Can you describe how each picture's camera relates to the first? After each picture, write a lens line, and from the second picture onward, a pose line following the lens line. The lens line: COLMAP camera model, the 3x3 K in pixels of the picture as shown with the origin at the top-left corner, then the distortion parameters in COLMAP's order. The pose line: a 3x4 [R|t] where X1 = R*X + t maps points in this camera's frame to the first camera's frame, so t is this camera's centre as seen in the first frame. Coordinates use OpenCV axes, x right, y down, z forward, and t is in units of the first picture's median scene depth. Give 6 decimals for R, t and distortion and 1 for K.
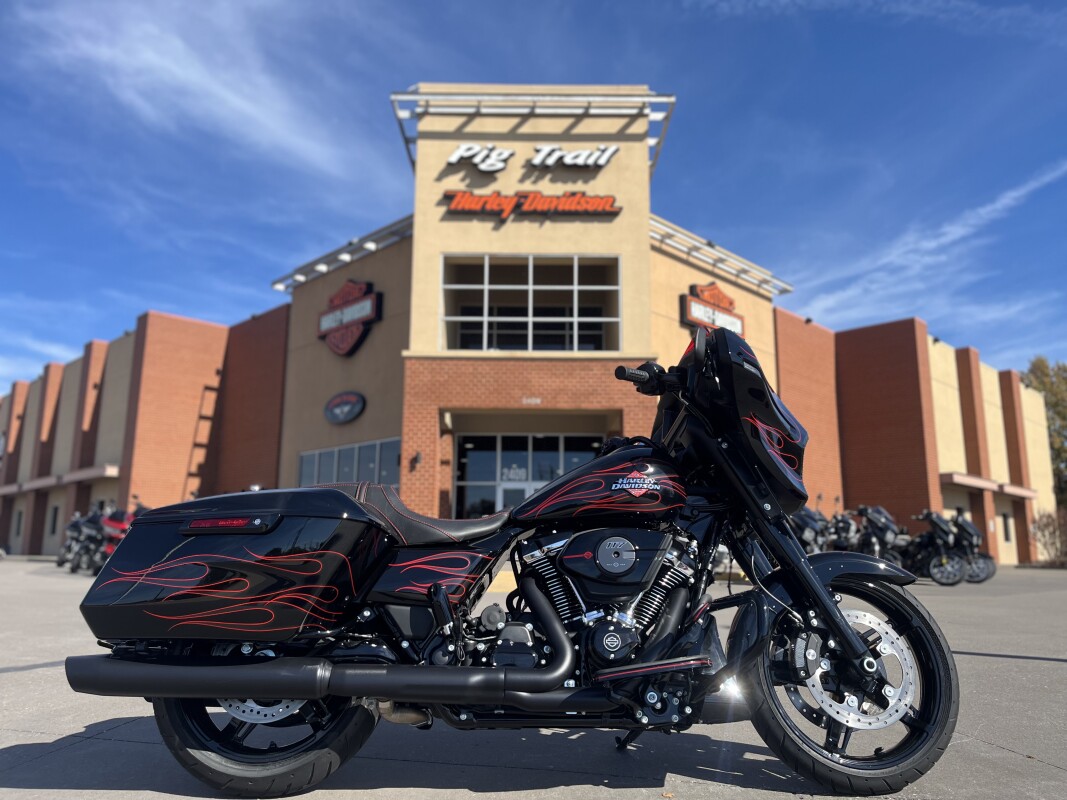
lens RADIAL K [[823.6, 0, 545.6], [0, 823.6, 398.9], [0, 0, 1]] dist [0.076334, -0.128640]
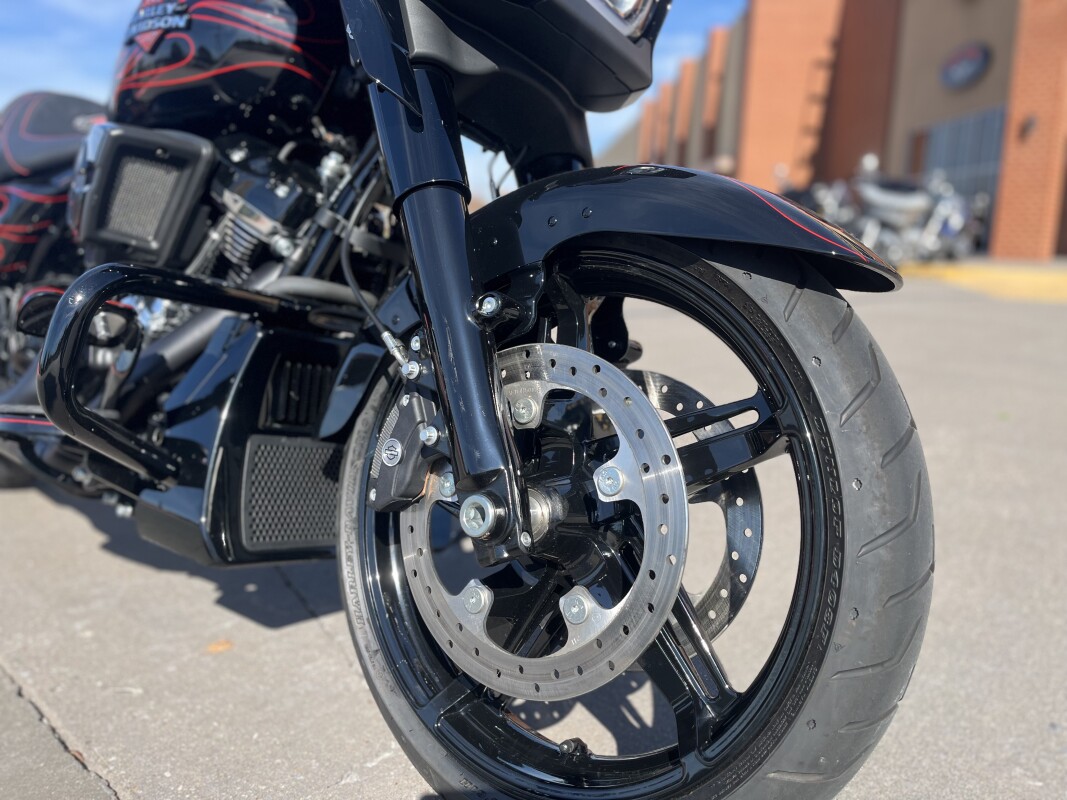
lens RADIAL K [[795.3, 0, 532.9], [0, 795.3, 422.0], [0, 0, 1]] dist [-0.002055, -0.035703]
pose [[0.670430, 0.182343, -0.719218, 0.093607], [0.110192, 0.934114, 0.339543, 0.029334], [0.733745, -0.306891, 0.606165, 0.135564]]
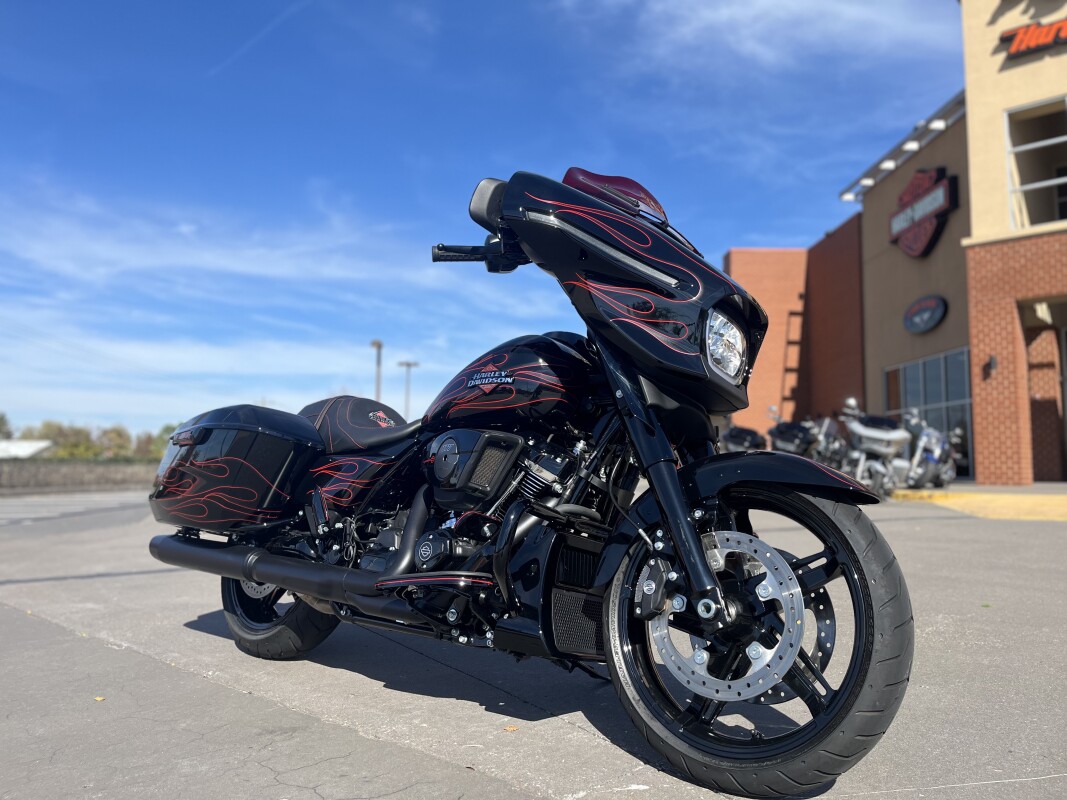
lens RADIAL K [[823.6, 0, 545.6], [0, 823.6, 398.9], [0, 0, 1]] dist [0.076334, -0.128640]
pose [[0.693185, -0.061001, -0.718174, 0.123587], [0.126329, 0.991270, 0.037737, 0.016231], [0.709602, -0.116885, 0.694840, 0.072957]]
